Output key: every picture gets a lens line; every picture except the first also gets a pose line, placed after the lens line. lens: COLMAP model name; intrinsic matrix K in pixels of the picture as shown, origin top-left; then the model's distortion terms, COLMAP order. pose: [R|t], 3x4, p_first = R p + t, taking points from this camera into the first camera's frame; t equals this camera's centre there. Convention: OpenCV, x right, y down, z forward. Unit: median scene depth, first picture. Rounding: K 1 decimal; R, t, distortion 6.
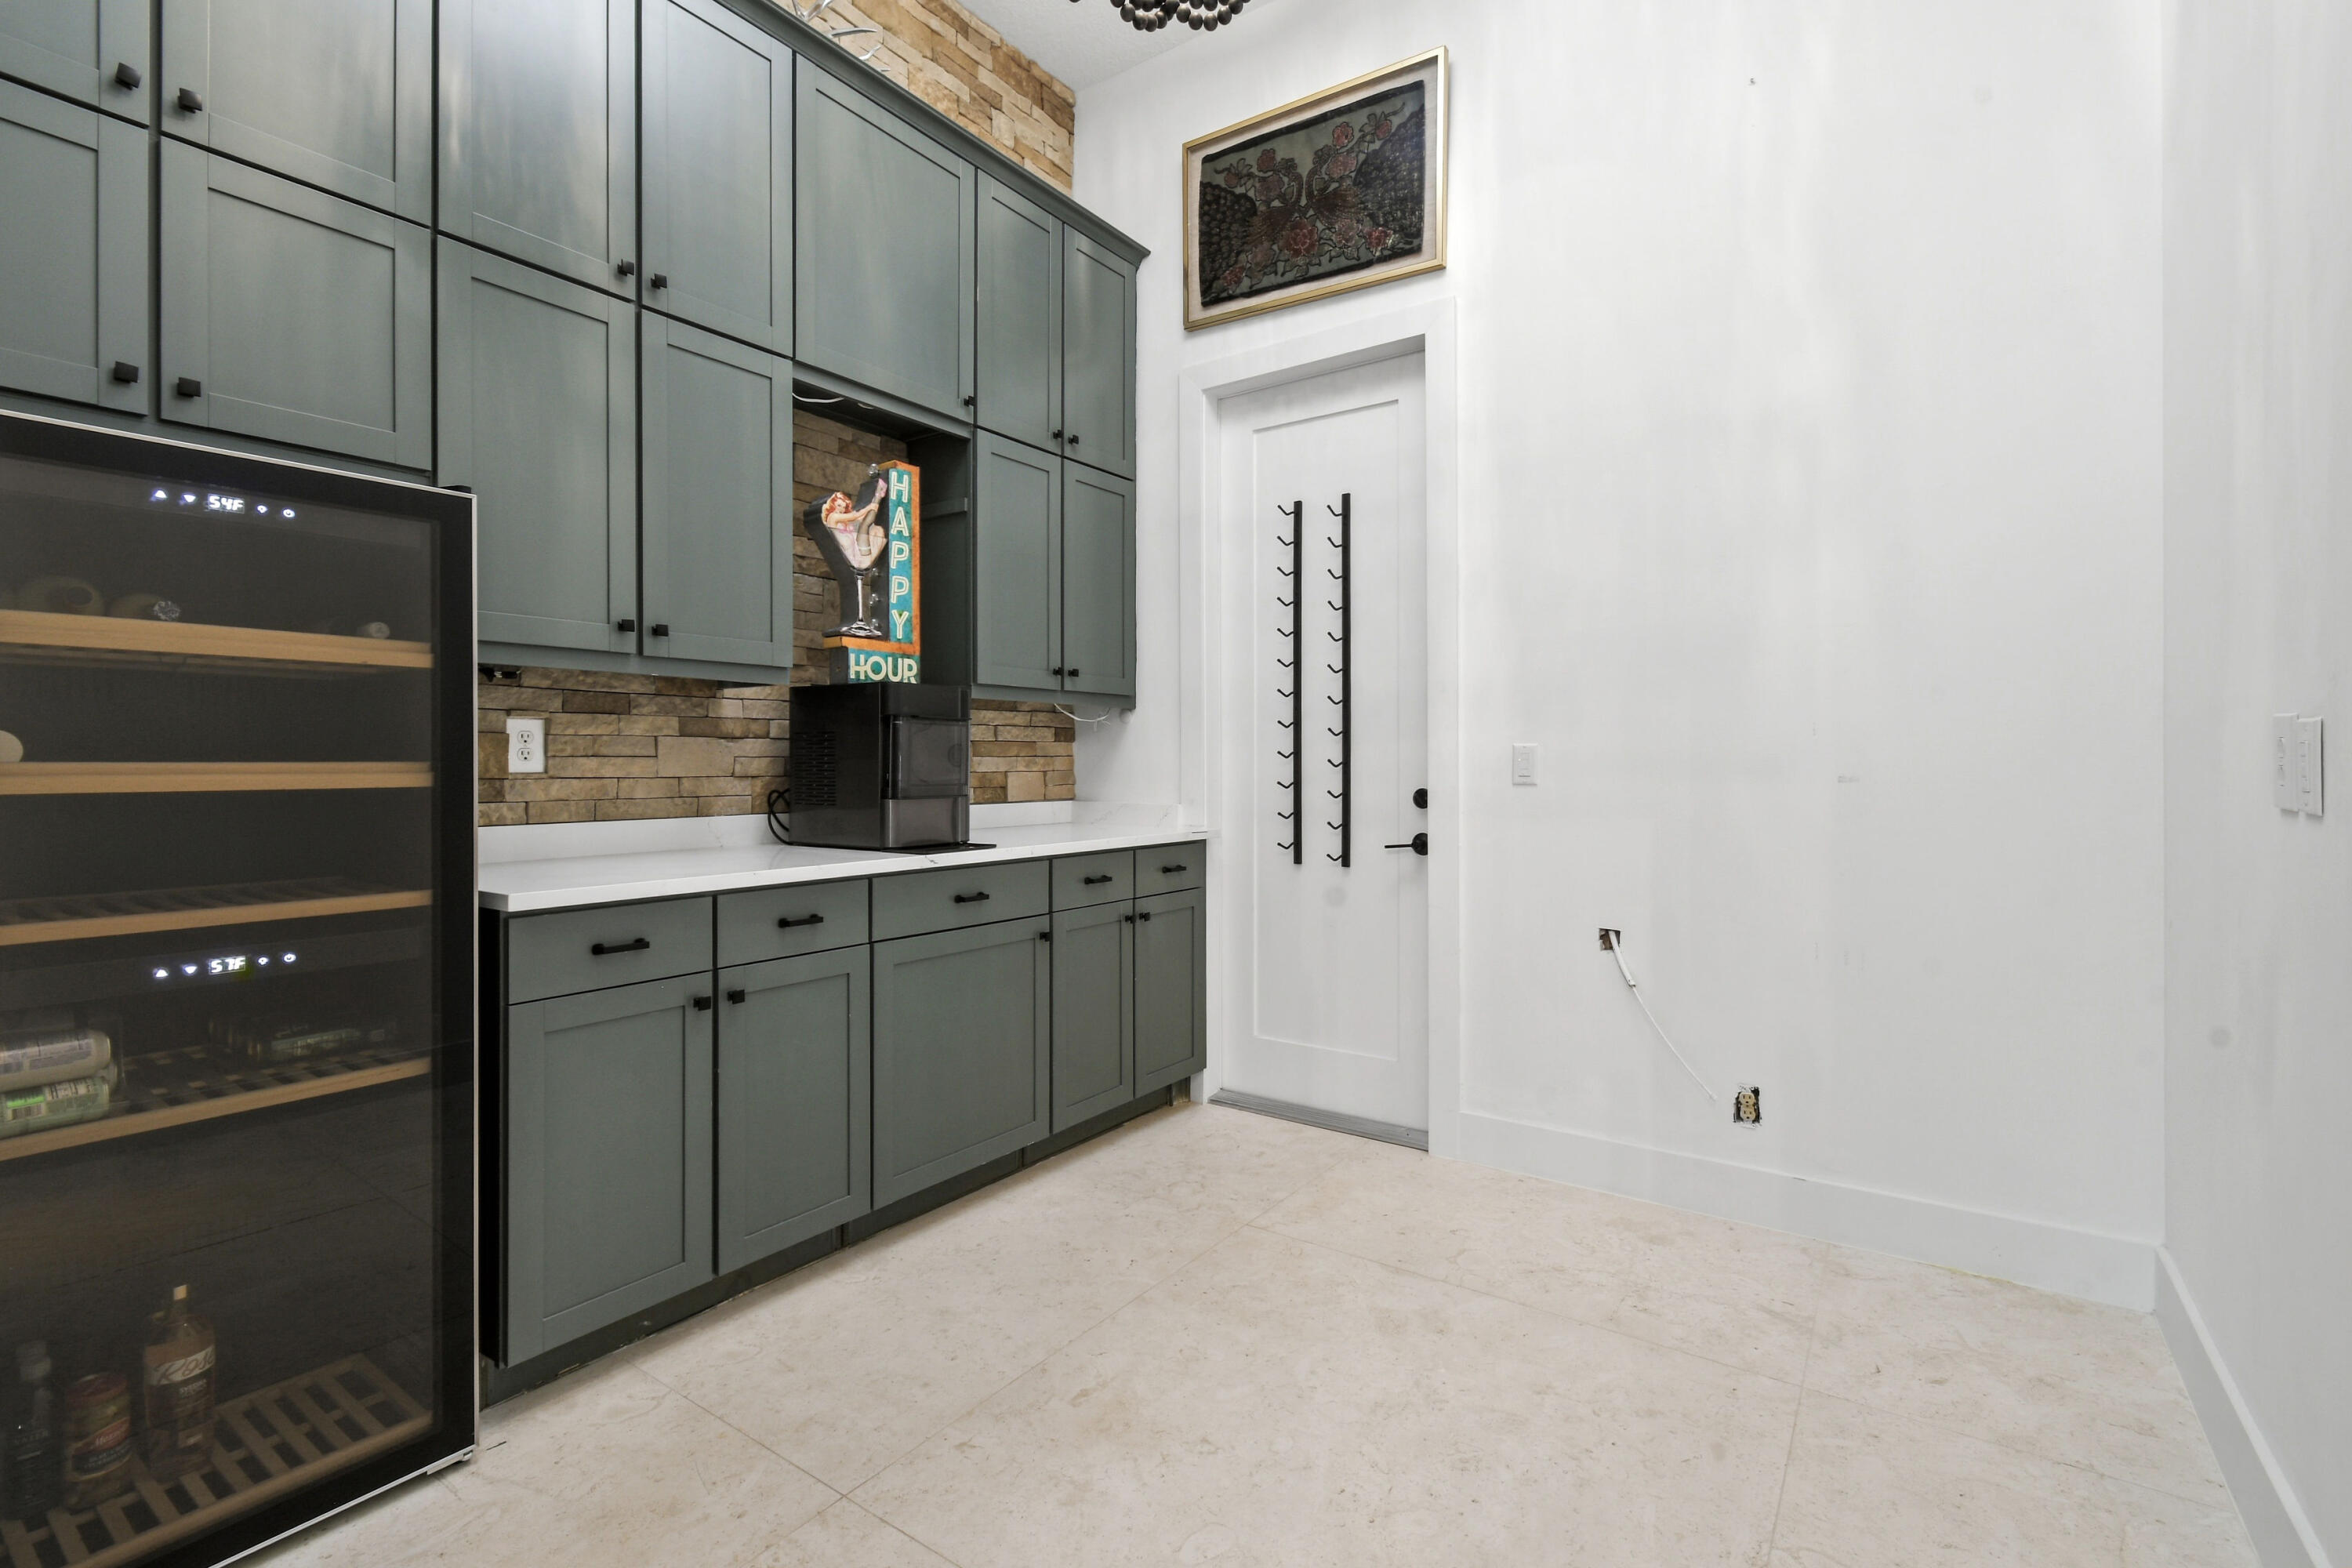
lens RADIAL K [[1044.4, 0, 1189.6], [0, 1044.4, 762.8], [0, 0, 1]] dist [0.003600, -0.000452]
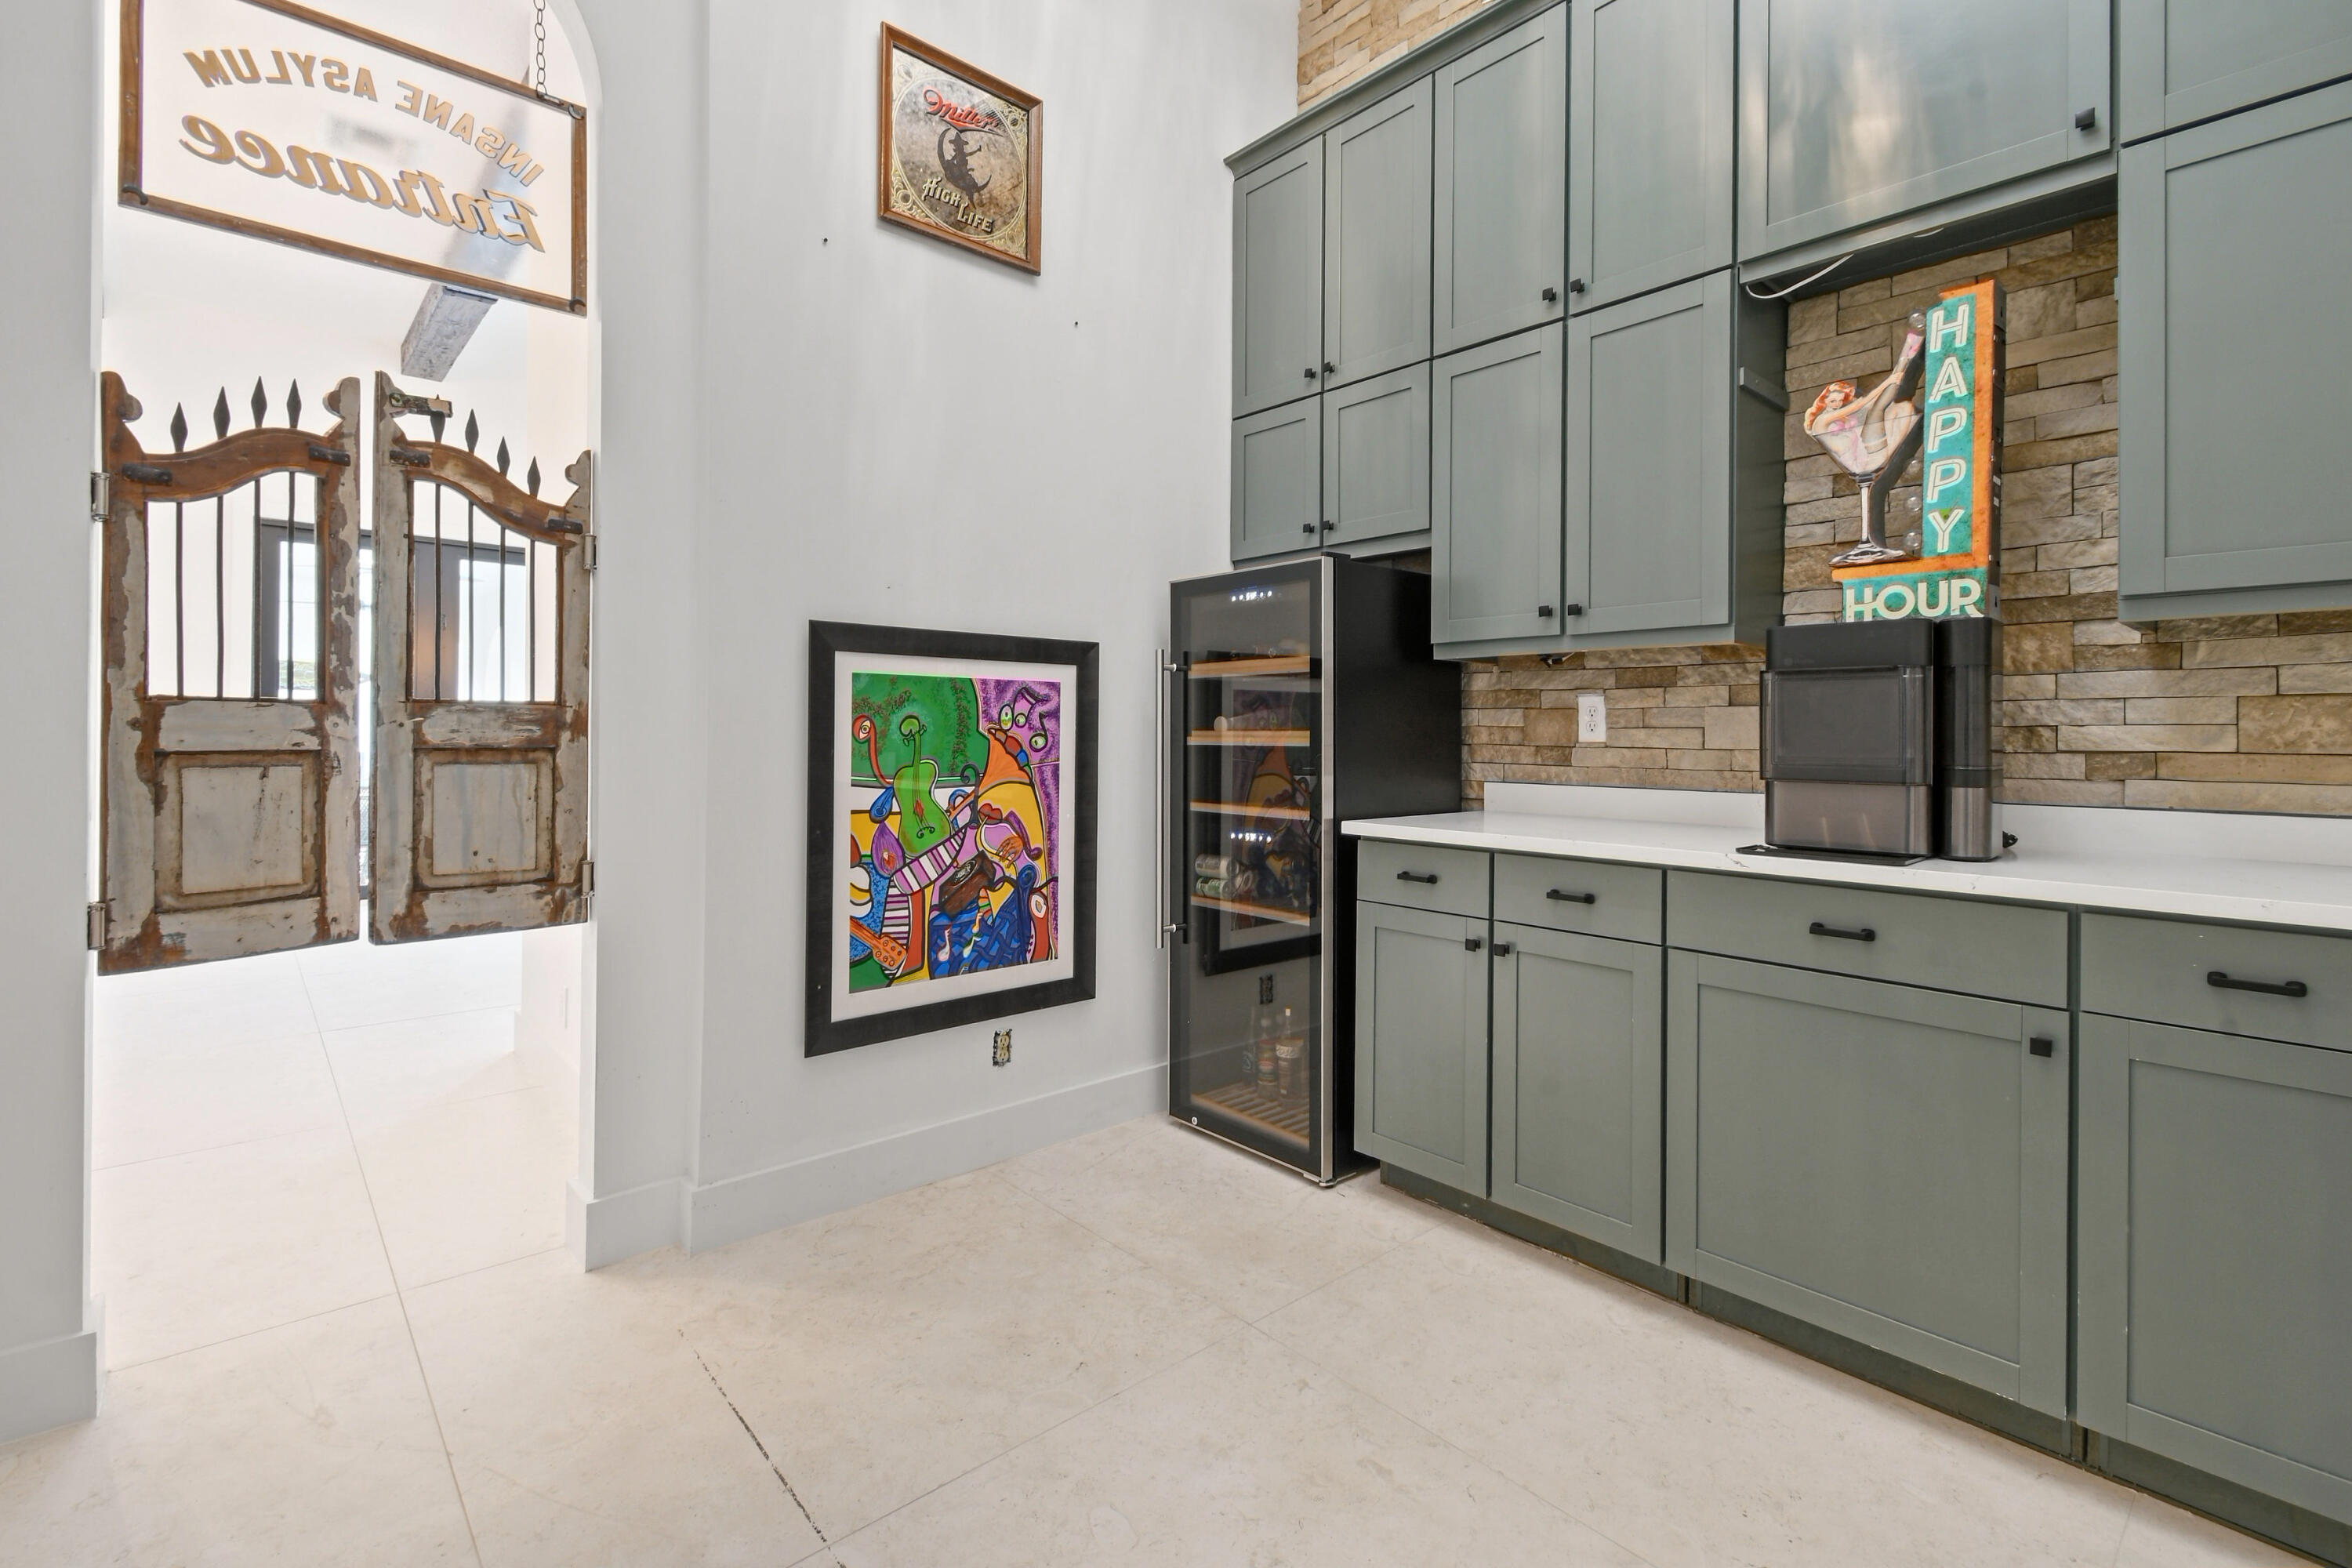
lens RADIAL K [[1041.8, 0, 1179.2], [0, 1041.8, 735.4], [0, 0, 1]] dist [0.001349, -0.000116]
pose [[-0.223952, -0.002210, -0.974598, 0.522901], [-0.008416, 0.999965, -0.000334, 0.005298], [0.974564, 0.008127, -0.223963, 0.702238]]
